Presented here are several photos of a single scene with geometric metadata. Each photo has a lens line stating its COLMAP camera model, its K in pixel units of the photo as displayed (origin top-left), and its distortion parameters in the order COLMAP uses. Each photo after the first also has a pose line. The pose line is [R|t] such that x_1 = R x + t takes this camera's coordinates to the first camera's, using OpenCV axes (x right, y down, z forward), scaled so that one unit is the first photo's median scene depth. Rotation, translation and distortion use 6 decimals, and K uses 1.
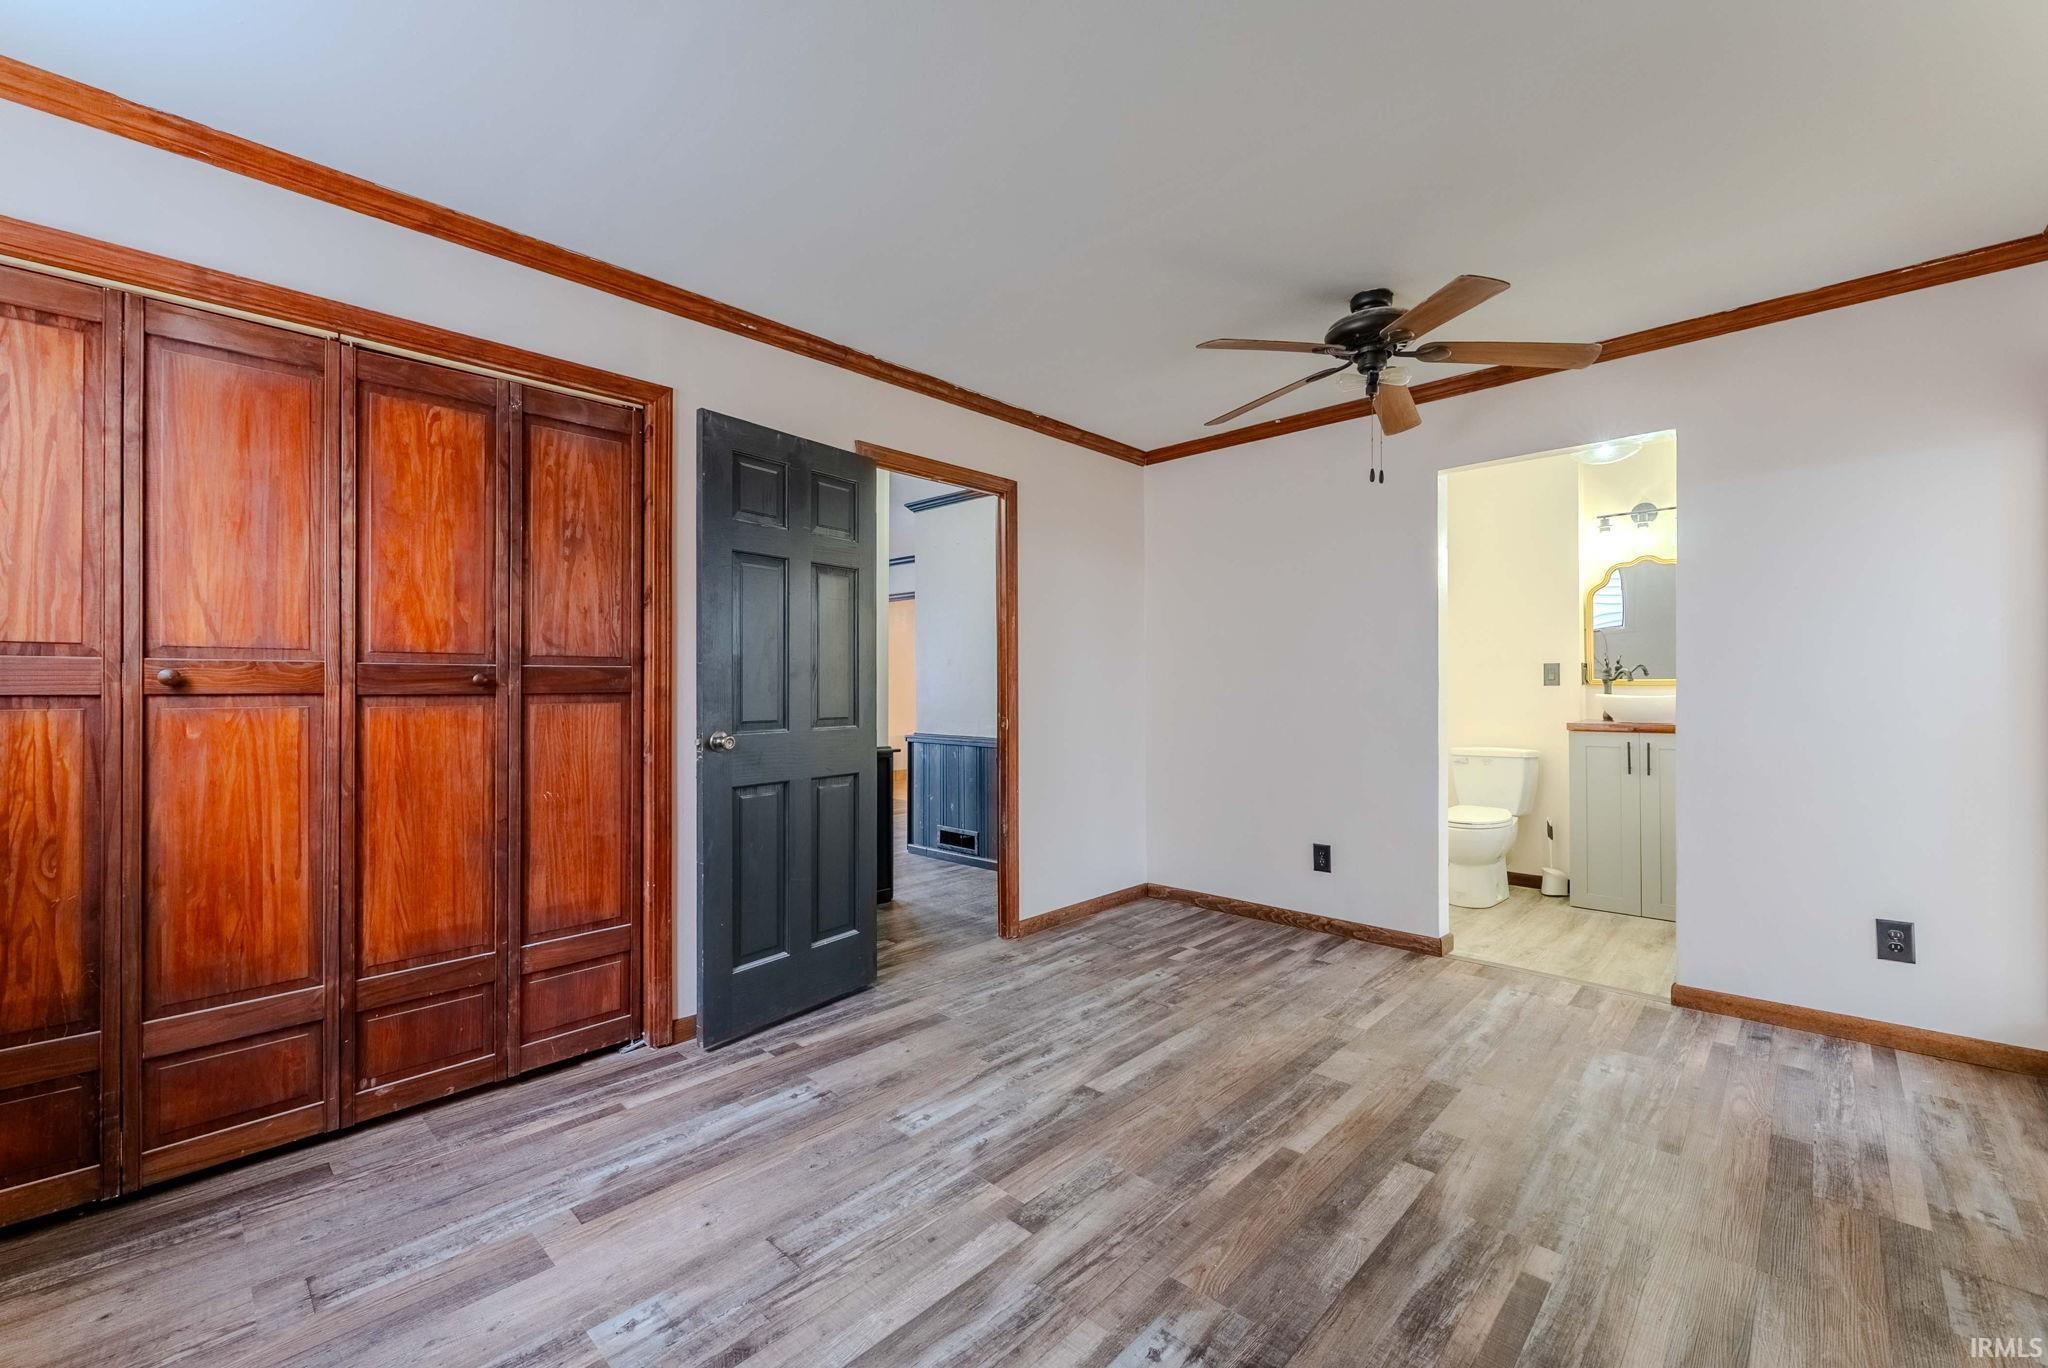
lens RADIAL K [[836.2, 0, 1013.7], [0, 836.2, 681.8], [0, 0, 1]] dist [-0.002986, 0.000081]
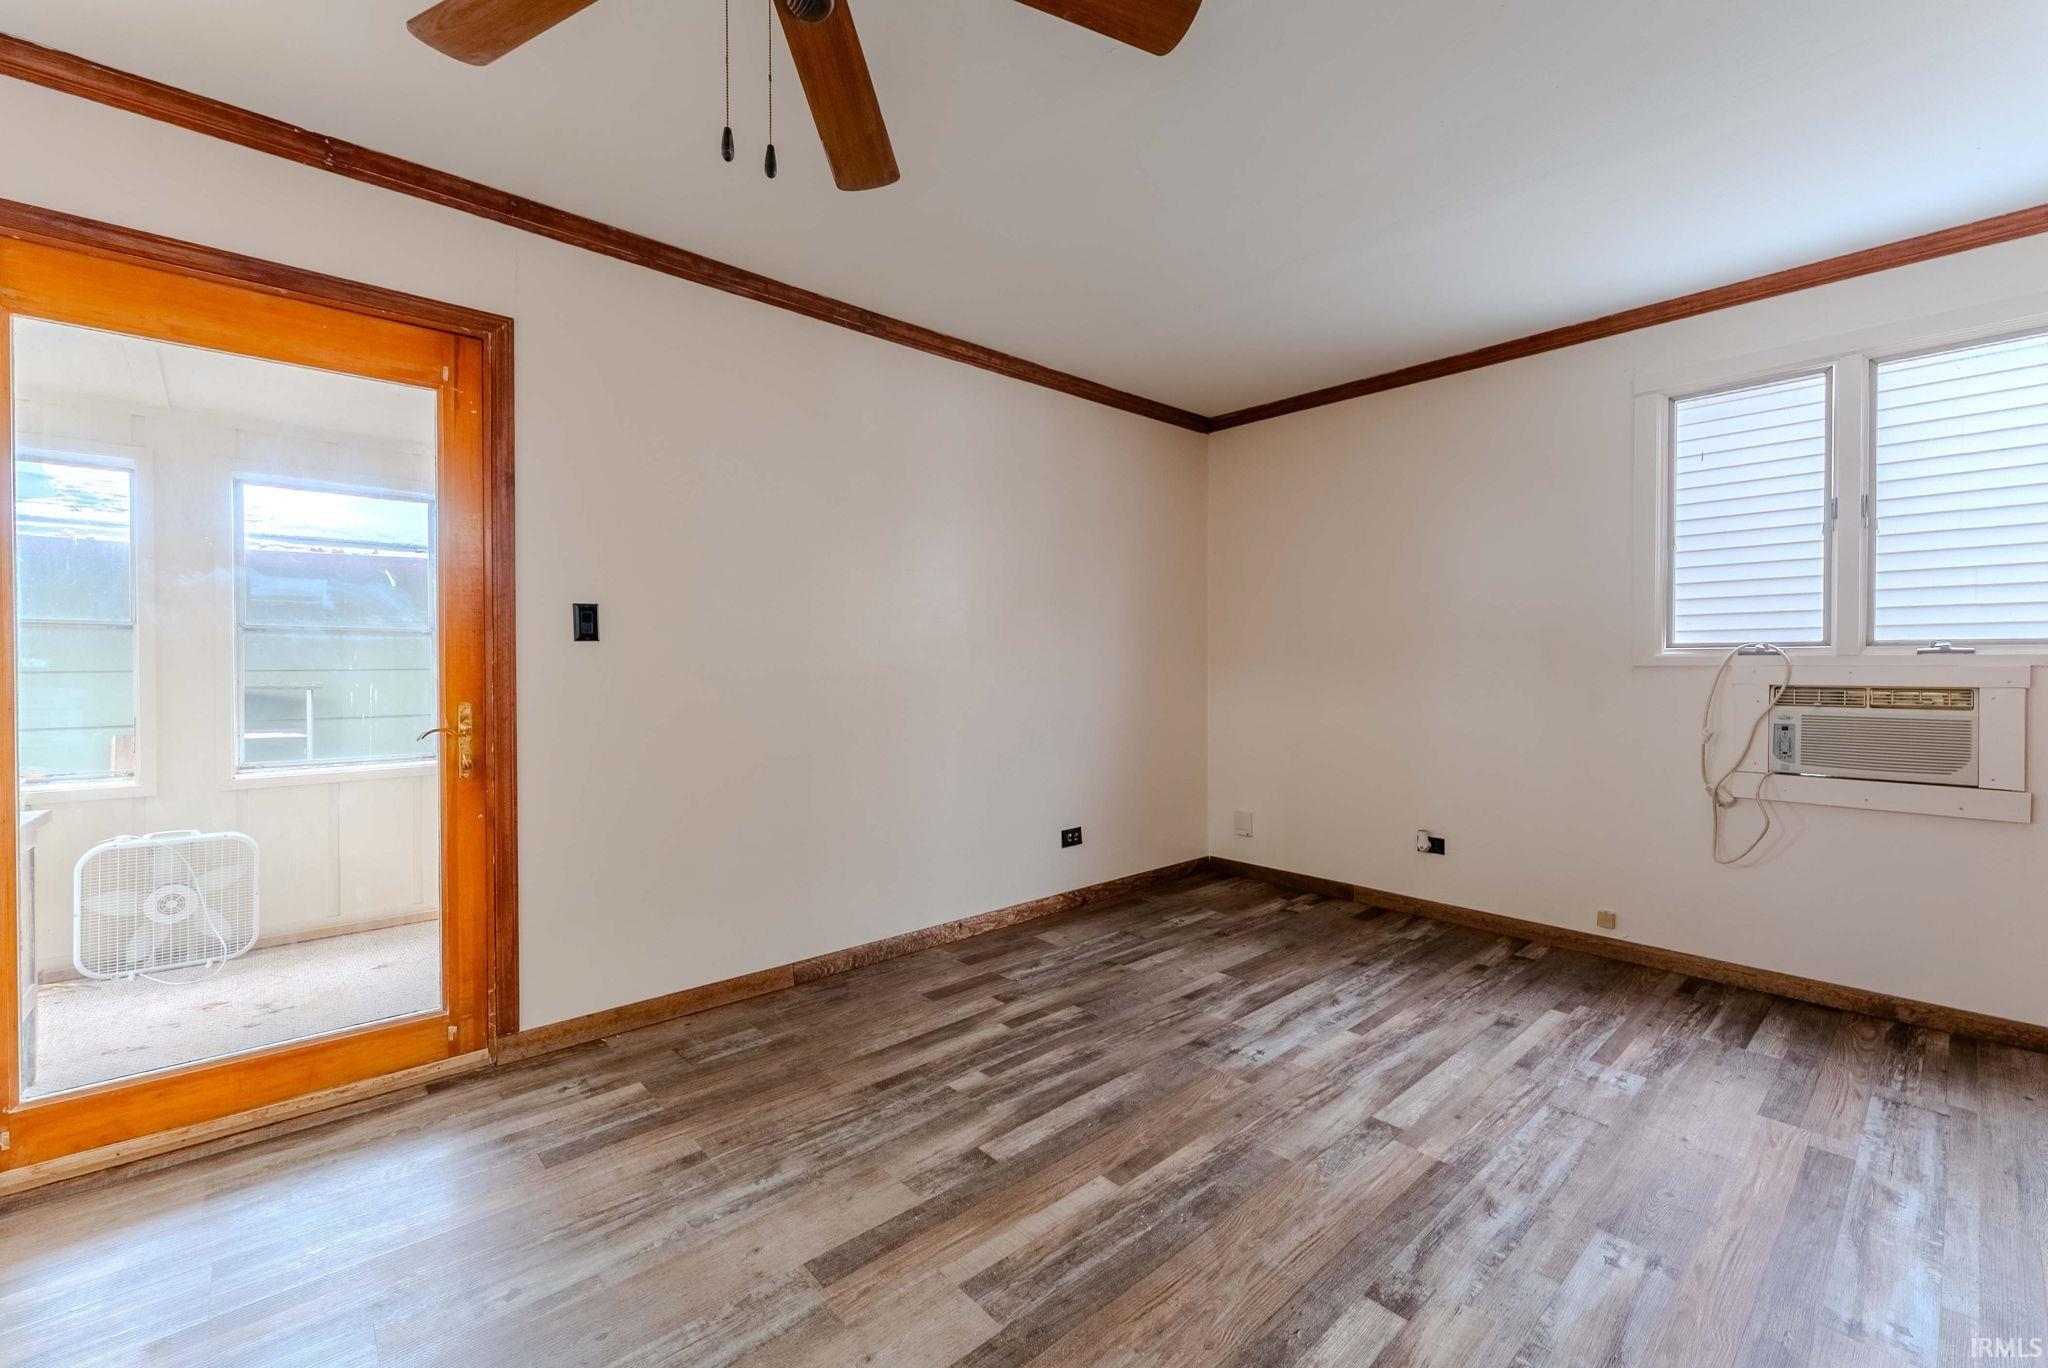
lens RADIAL K [[836.2, 0, 1013.7], [0, 836.2, 681.8], [0, 0, 1]] dist [-0.002986, 0.000081]
pose [[-0.996818, 0.003429, 0.079642, 0.399085], [0.004748, 0.999855, 0.016381, 0.027915], [-0.079574, 0.016707, -0.996689, 2.047692]]
